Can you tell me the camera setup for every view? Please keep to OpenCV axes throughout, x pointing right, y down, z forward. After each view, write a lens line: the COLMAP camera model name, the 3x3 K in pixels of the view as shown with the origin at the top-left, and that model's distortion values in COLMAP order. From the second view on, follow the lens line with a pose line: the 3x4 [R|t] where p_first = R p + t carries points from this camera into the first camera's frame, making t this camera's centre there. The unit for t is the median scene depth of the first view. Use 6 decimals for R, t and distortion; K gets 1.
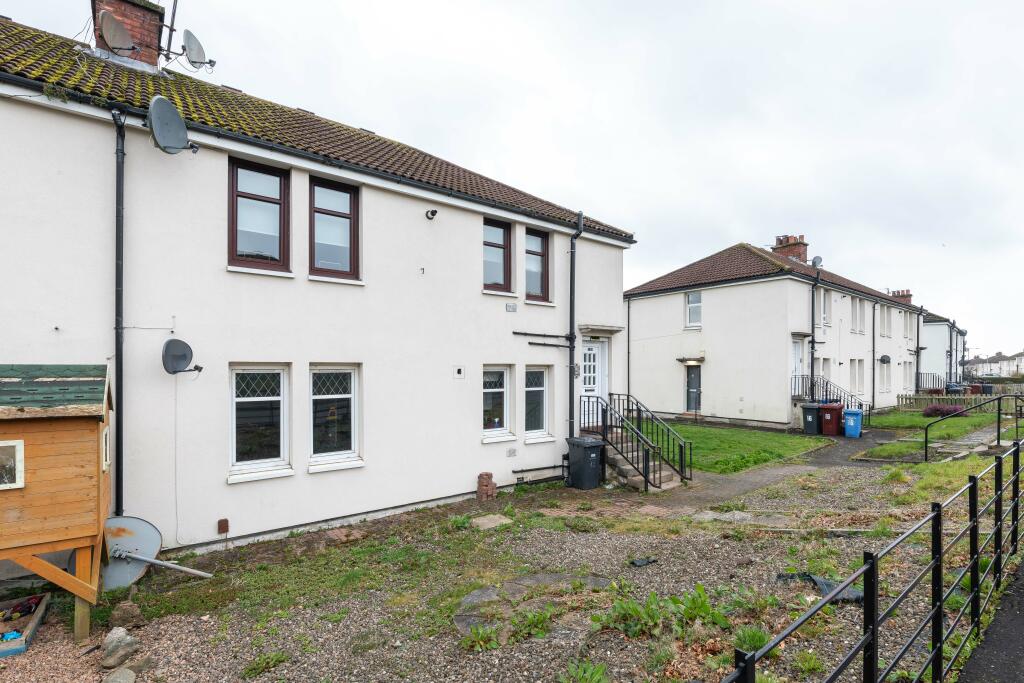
lens RADIAL K [[414.1, 0, 512.3], [0, 414.1, 378.4], [0, 0, 1]] dist [0.000099, -0.000082]
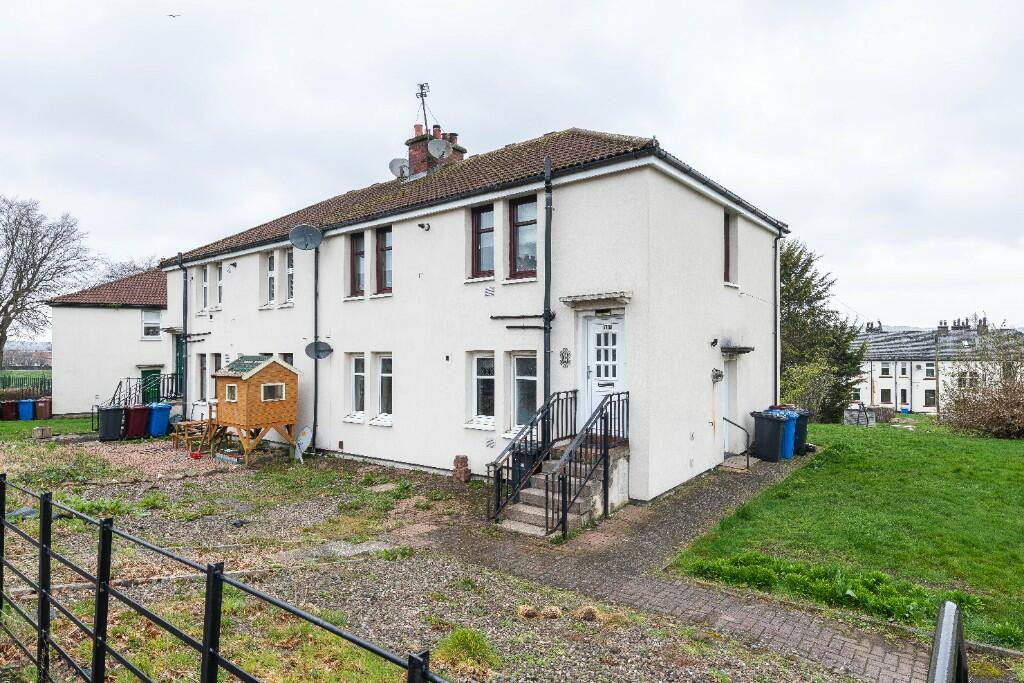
lens RADIAL K [[422.0, 0, 512.8], [0, 422.0, 361.5], [0, 0, 1]] dist [0.000029, -0.000008]
pose [[0.439828, 0.011025, -0.898014, 0.911705], [-0.012907, 0.999899, 0.005954, -0.015851], [0.897989, 0.008972, 0.439926, 0.626992]]
